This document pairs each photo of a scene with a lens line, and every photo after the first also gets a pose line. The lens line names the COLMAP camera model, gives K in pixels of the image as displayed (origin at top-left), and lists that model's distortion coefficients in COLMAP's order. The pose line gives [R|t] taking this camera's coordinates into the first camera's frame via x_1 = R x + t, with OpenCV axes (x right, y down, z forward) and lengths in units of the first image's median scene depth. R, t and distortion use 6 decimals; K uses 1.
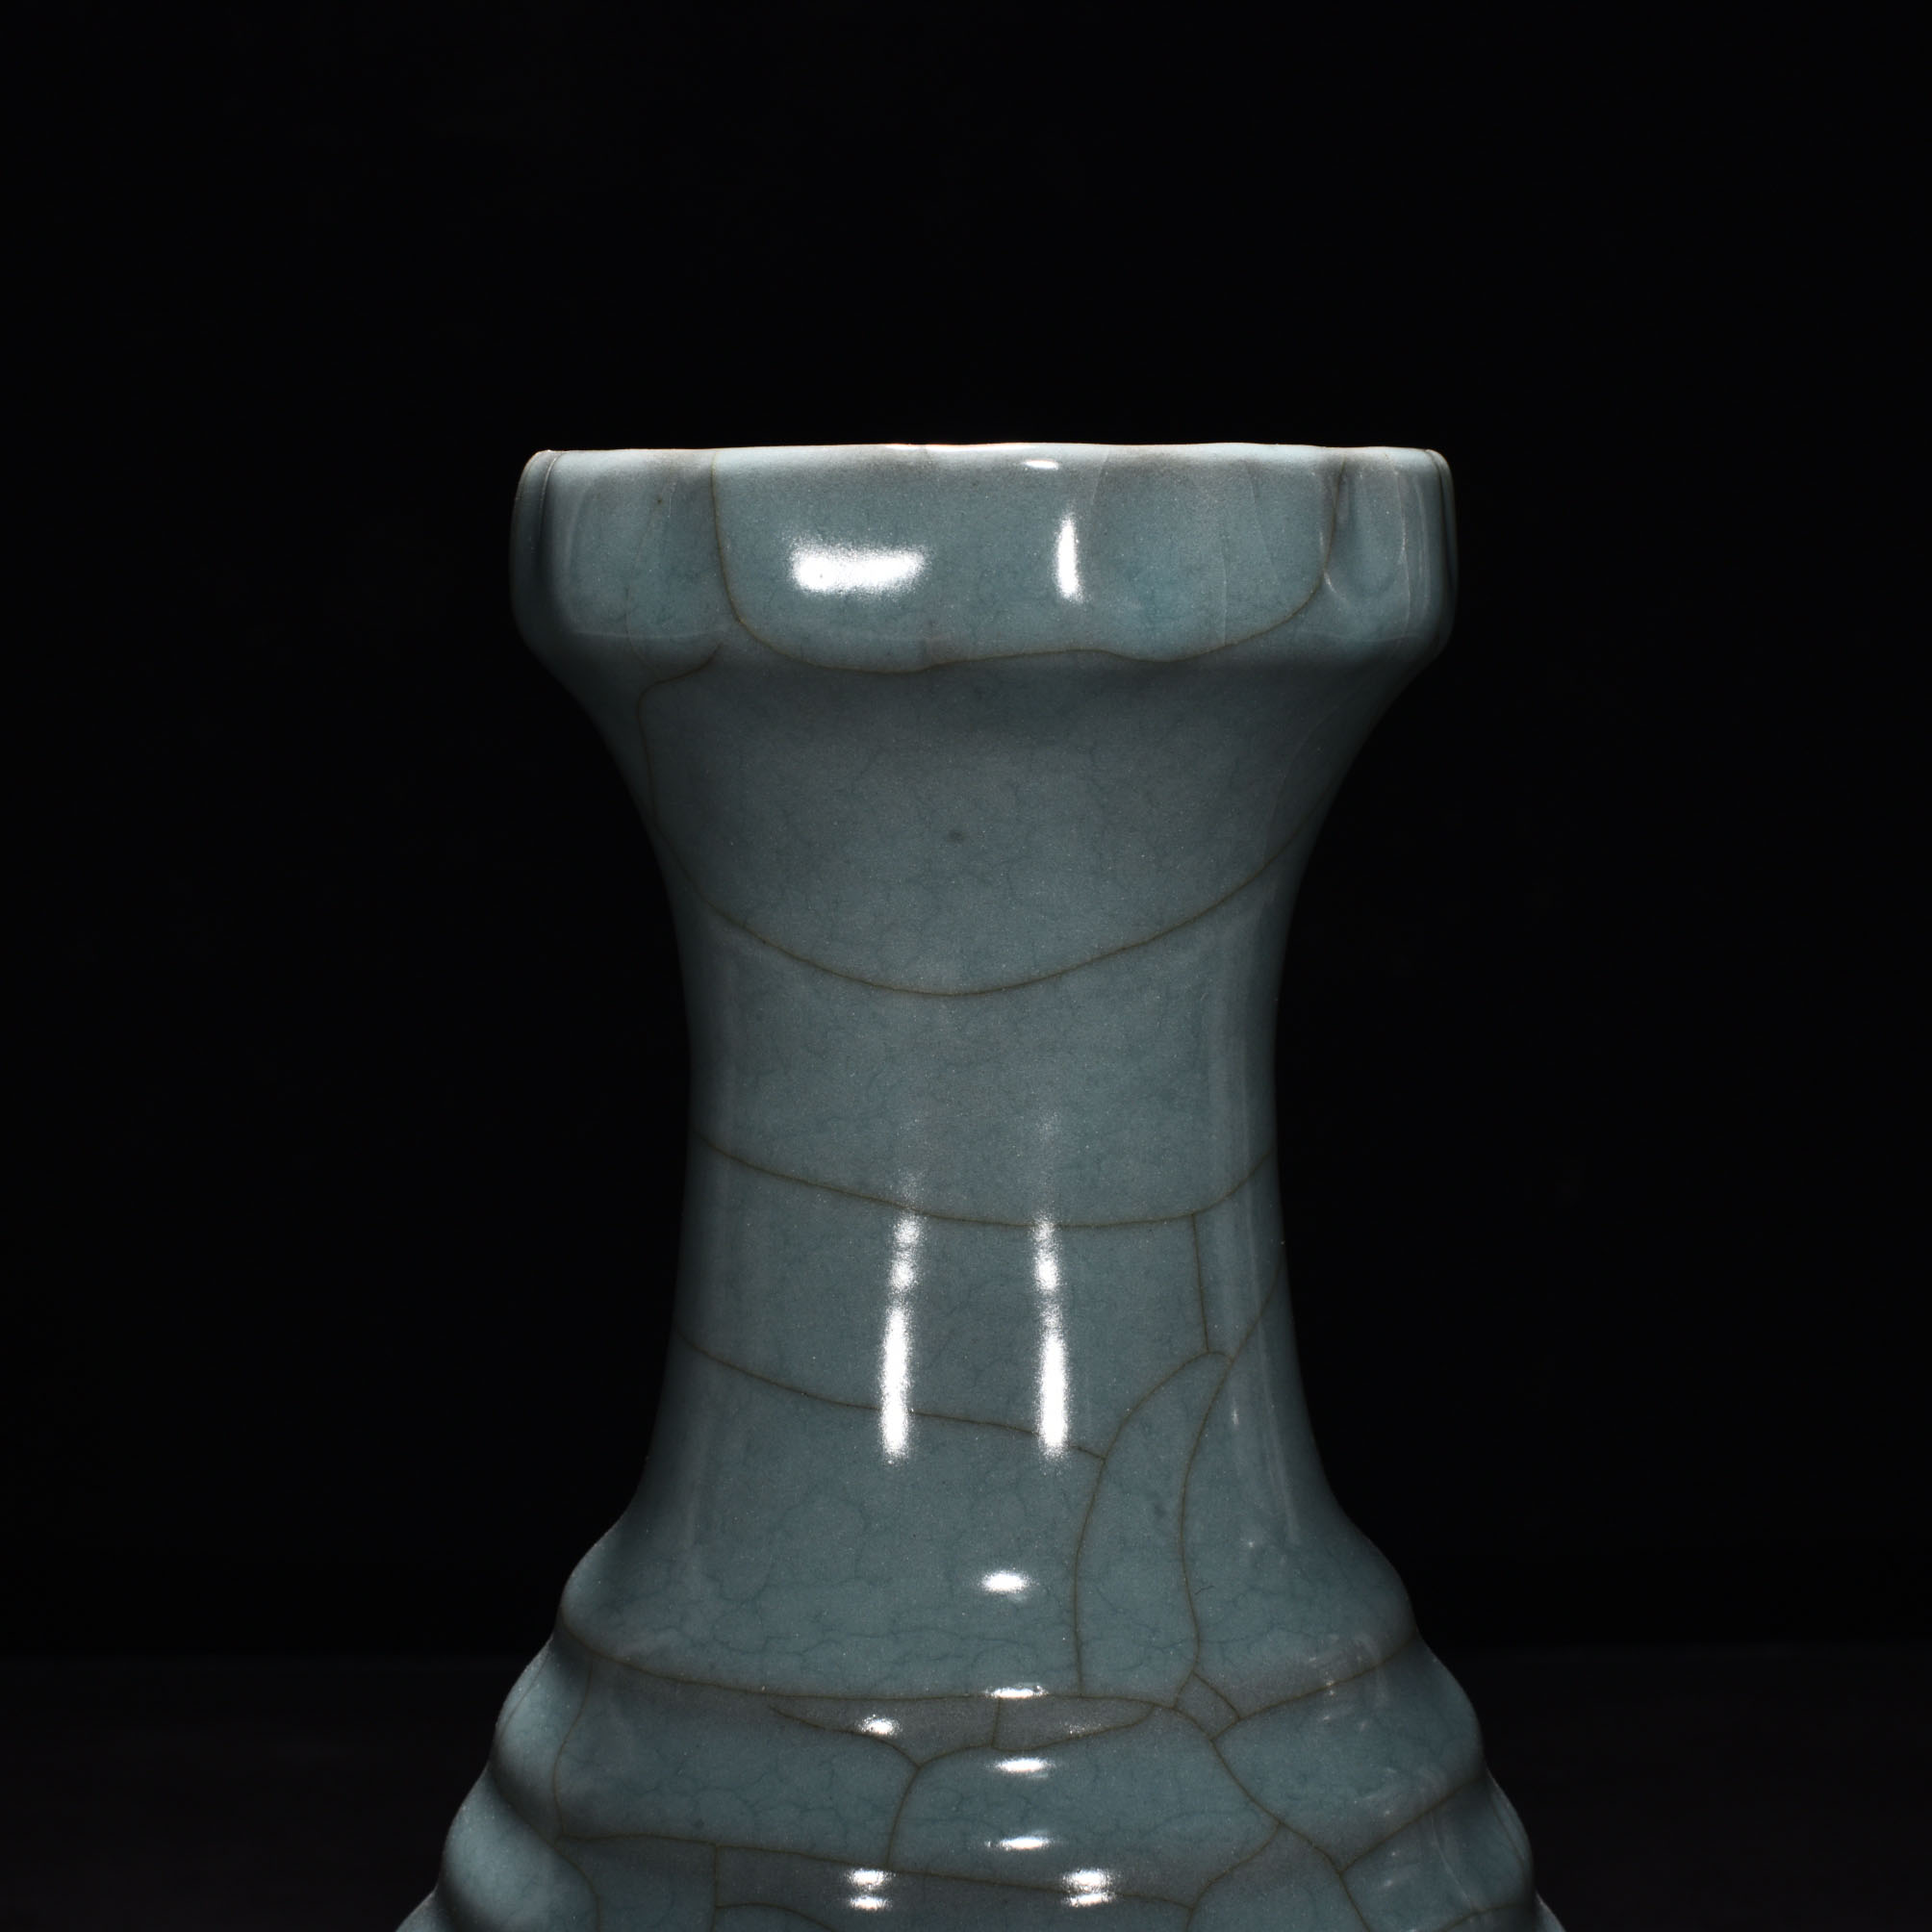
lens RADIAL K [[4527.7, 0, 957.9], [0, 4527.7, 959.1], [0, 0, 1]] dist [-0.193021, 0.000000]
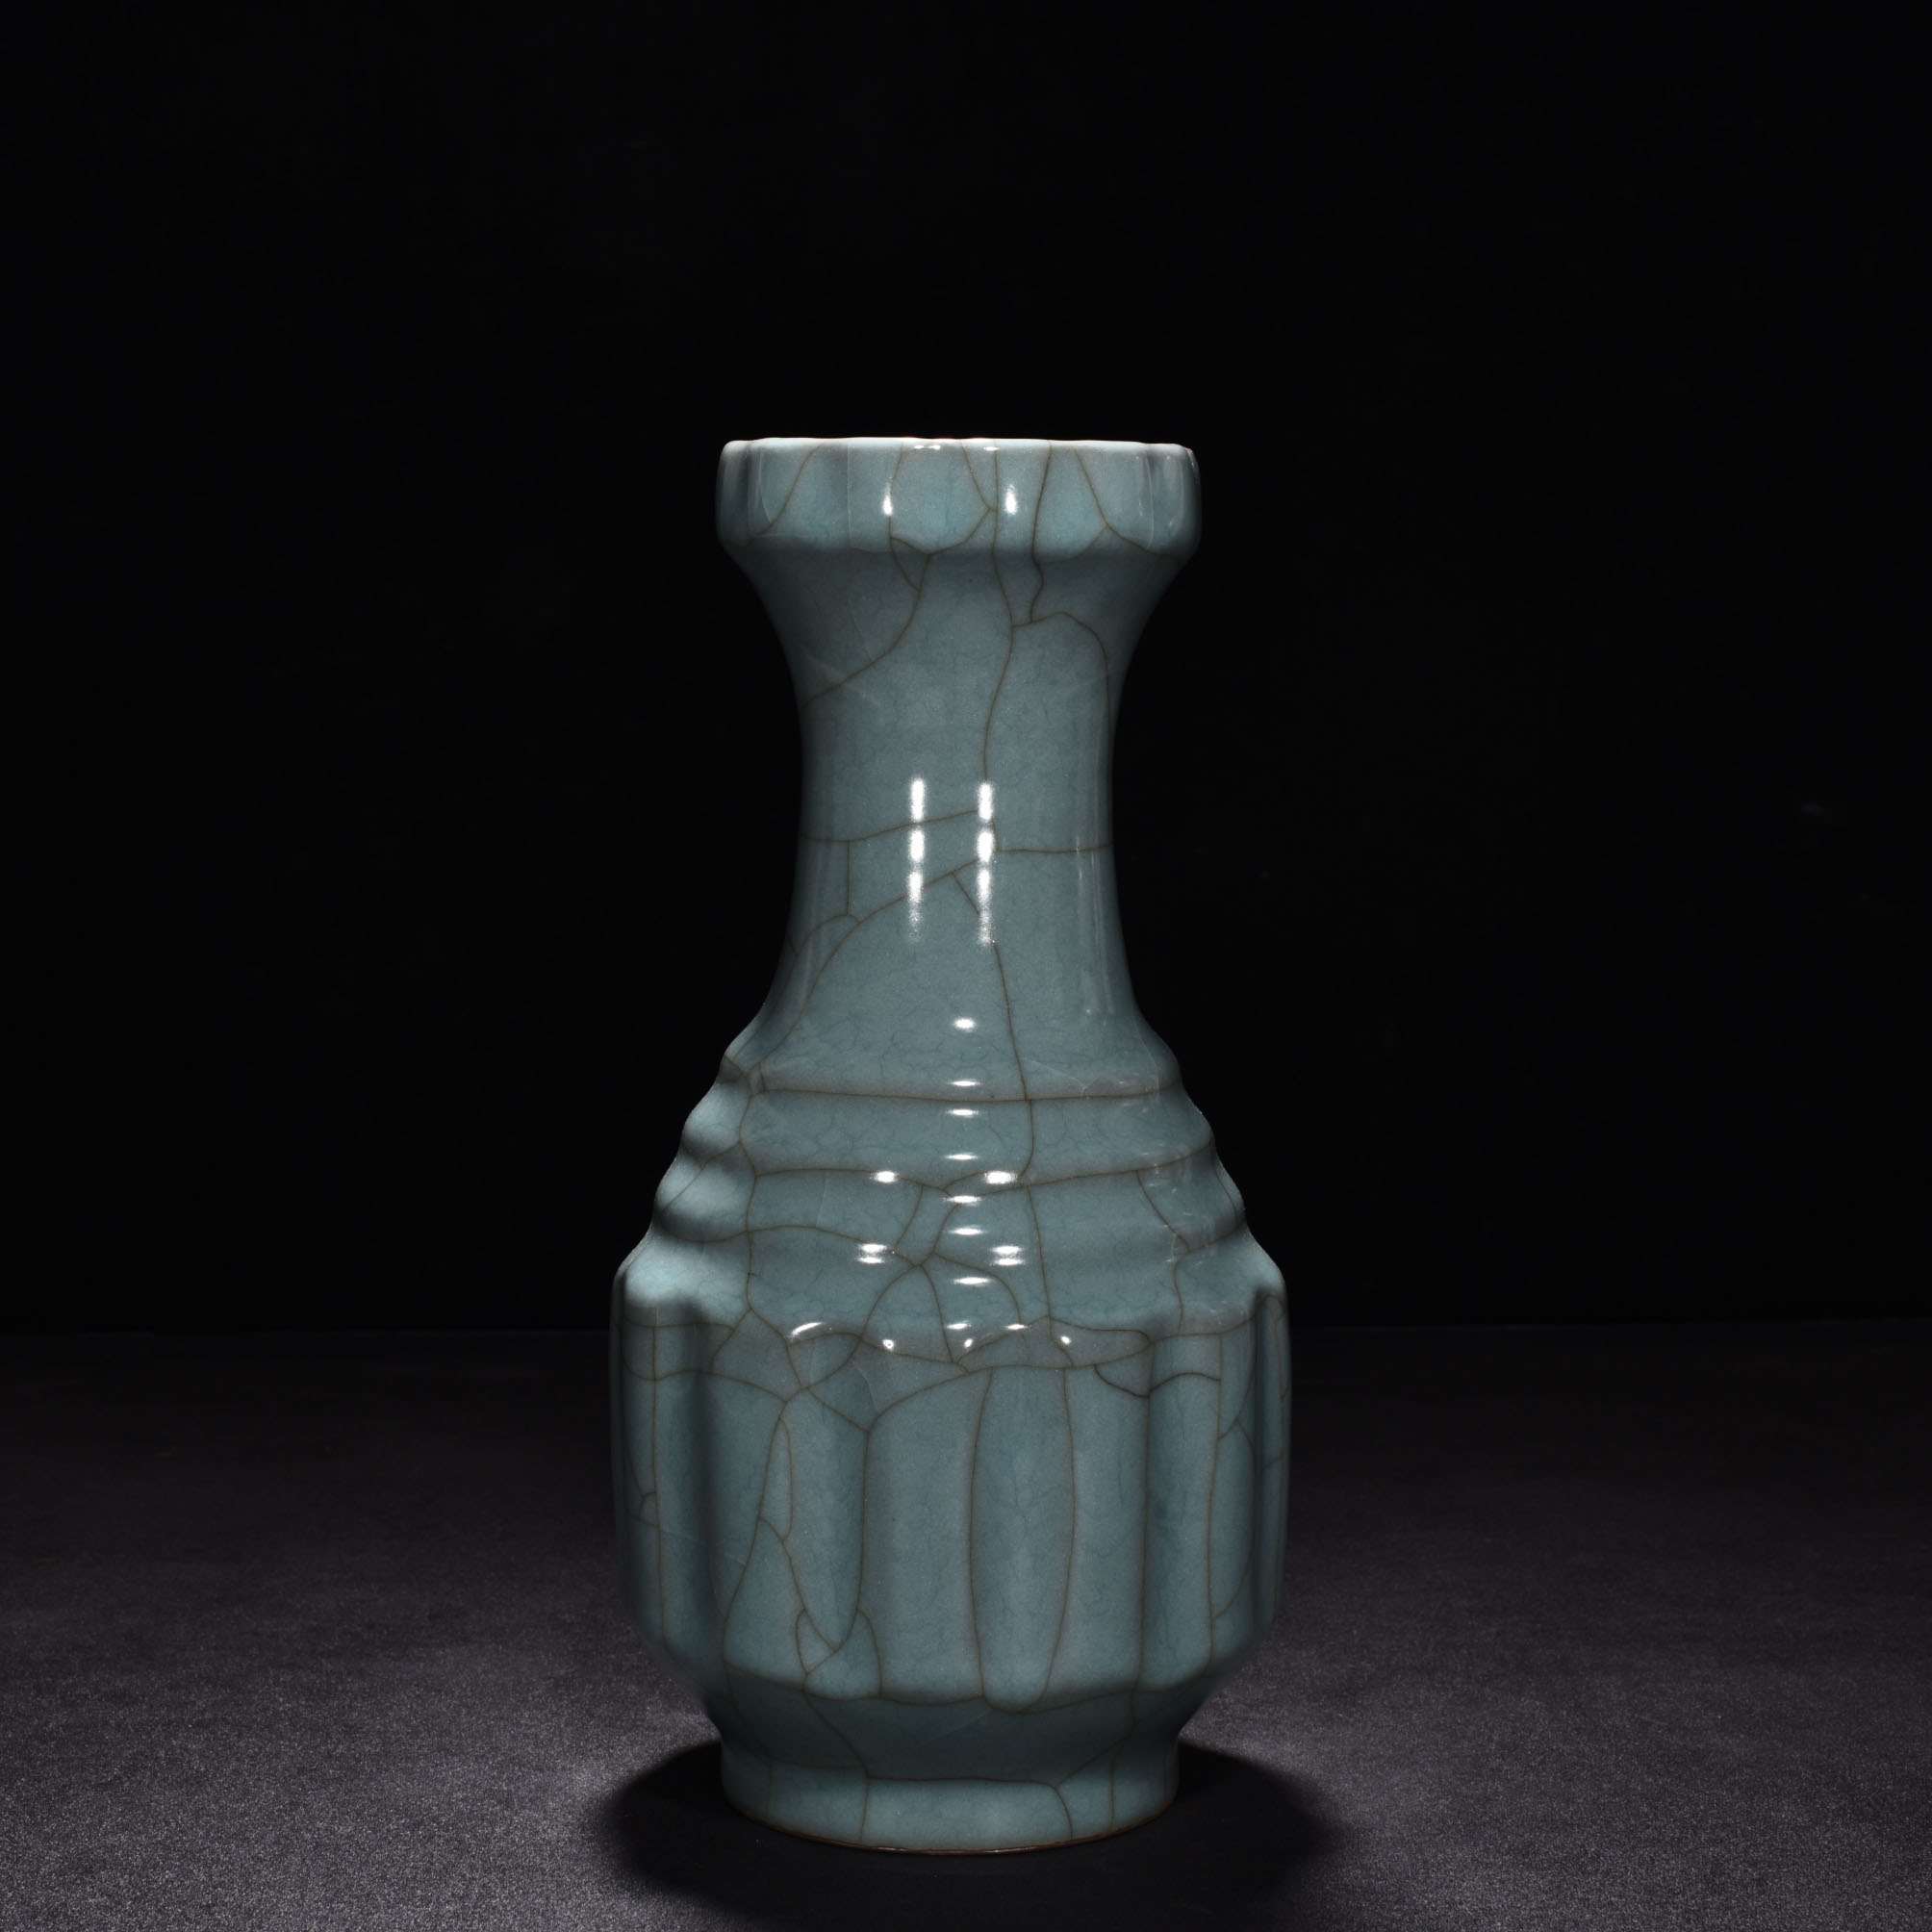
lens RADIAL K [[4527.7, 0, 957.2], [0, 4527.7, 960.1], [0, 0, 1]] dist [-0.193021, 0.000000]
pose [[0.999976, 0.001716, 0.006695, -0.016287], [-0.001491, 0.999438, -0.033482, 0.177493], [-0.006749, 0.033471, 0.999417, -0.963319]]
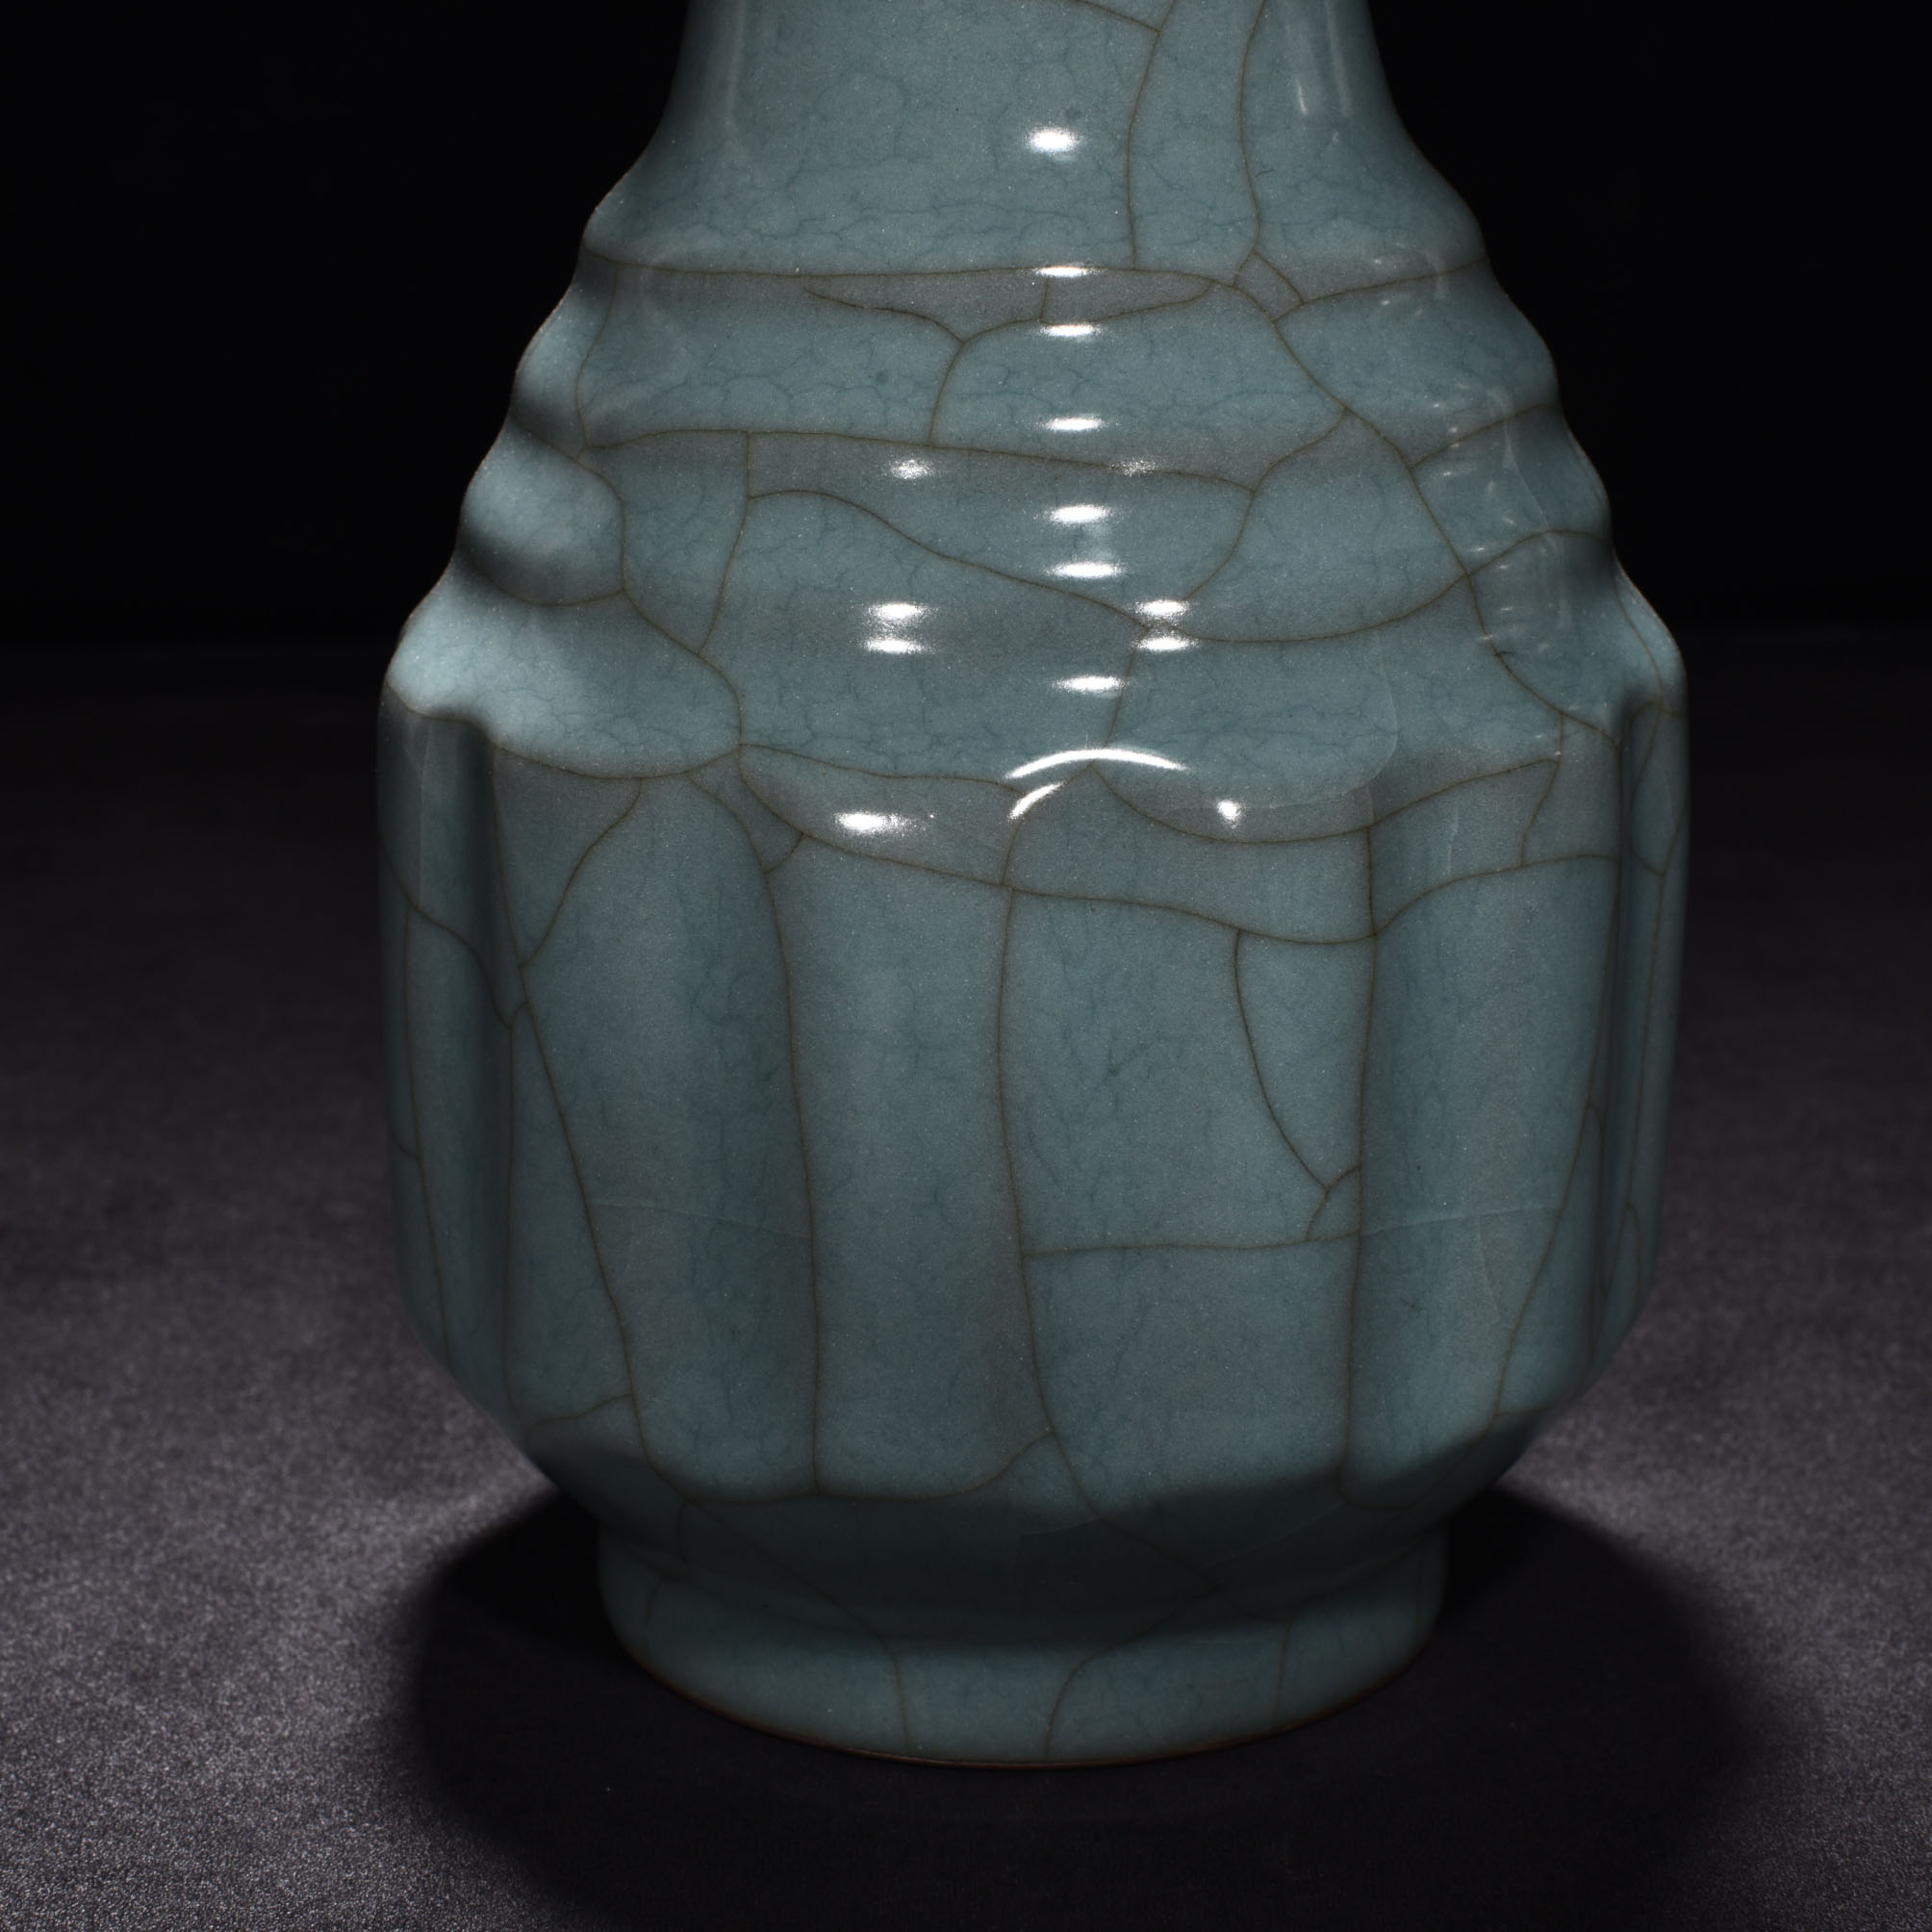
lens RADIAL K [[4527.7, 0, 974.6], [0, 4527.7, 966.5], [0, 0, 1]] dist [-0.193021, 0.000000]
pose [[0.999968, -0.004063, -0.006871, -0.000235], [0.005041, 0.988839, 0.148902, 0.164875], [0.006190, -0.148932, 0.988828, 0.048259]]
